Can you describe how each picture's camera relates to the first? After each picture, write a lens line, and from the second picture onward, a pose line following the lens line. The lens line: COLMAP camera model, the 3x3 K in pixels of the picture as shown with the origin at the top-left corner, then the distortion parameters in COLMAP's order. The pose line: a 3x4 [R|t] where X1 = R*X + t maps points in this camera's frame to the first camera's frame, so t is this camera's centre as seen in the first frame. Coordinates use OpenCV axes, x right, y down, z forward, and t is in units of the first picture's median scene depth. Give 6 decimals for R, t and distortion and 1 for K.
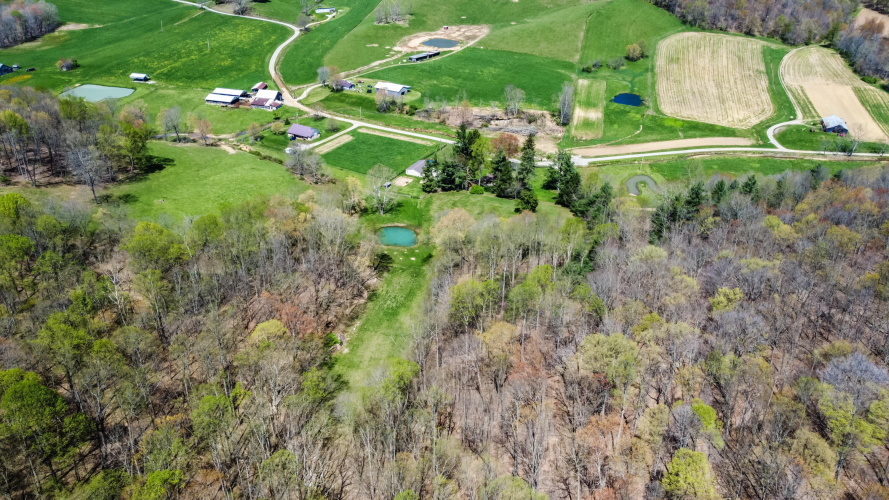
lens RADIAL K [[668.6, 0, 444.5], [0, 668.6, 250.0], [0, 0, 1]] dist [-0.001802, -0.002695]
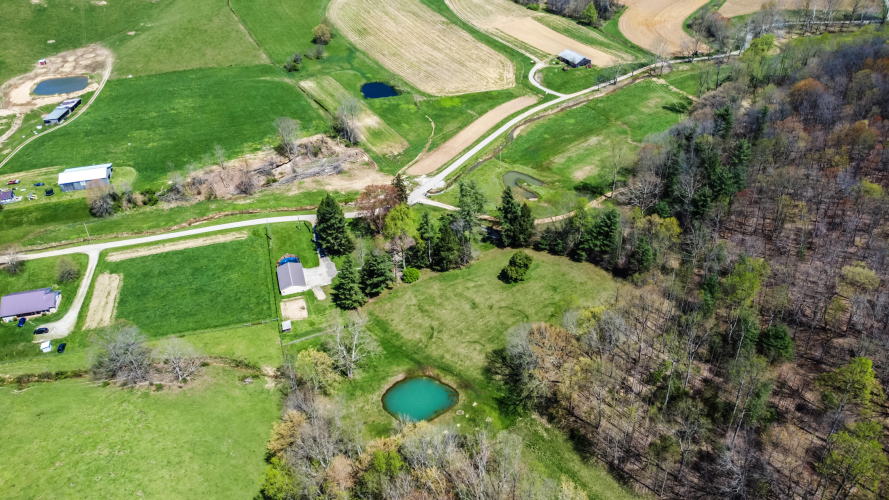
lens RADIAL K [[668.6, 0, 444.5], [0, 668.6, 250.0], [0, 0, 1]] dist [-0.001802, -0.002695]
pose [[0.718839, -0.415332, 0.557467, -0.209782], [0.380361, 0.906209, 0.184692, -0.154397], [-0.581890, 0.079275, 0.809394, 0.256291]]
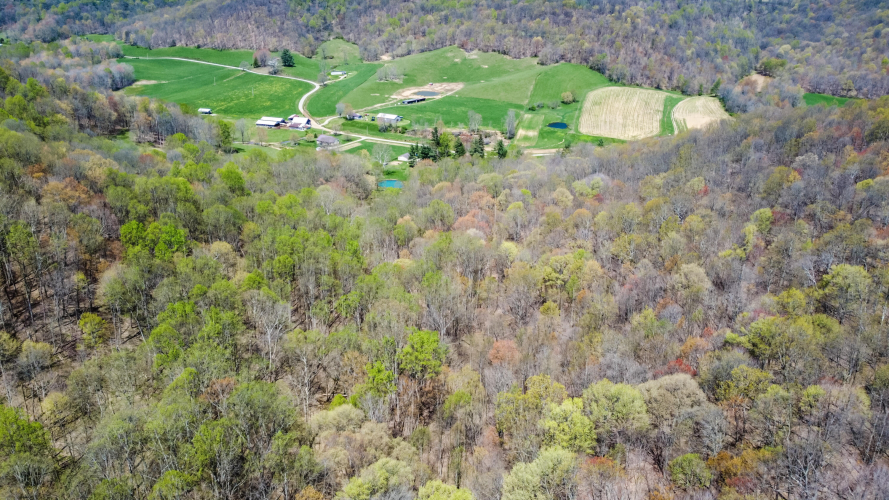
lens RADIAL K [[668.6, 0, 444.5], [0, 668.6, 250.0], [0, 0, 1]] dist [-0.001802, -0.002695]
pose [[0.999969, 0.003927, 0.006764, 0.026416], [-0.003045, 0.992062, -0.125717, 0.196208], [-0.007204, 0.125692, 0.992043, -0.330708]]
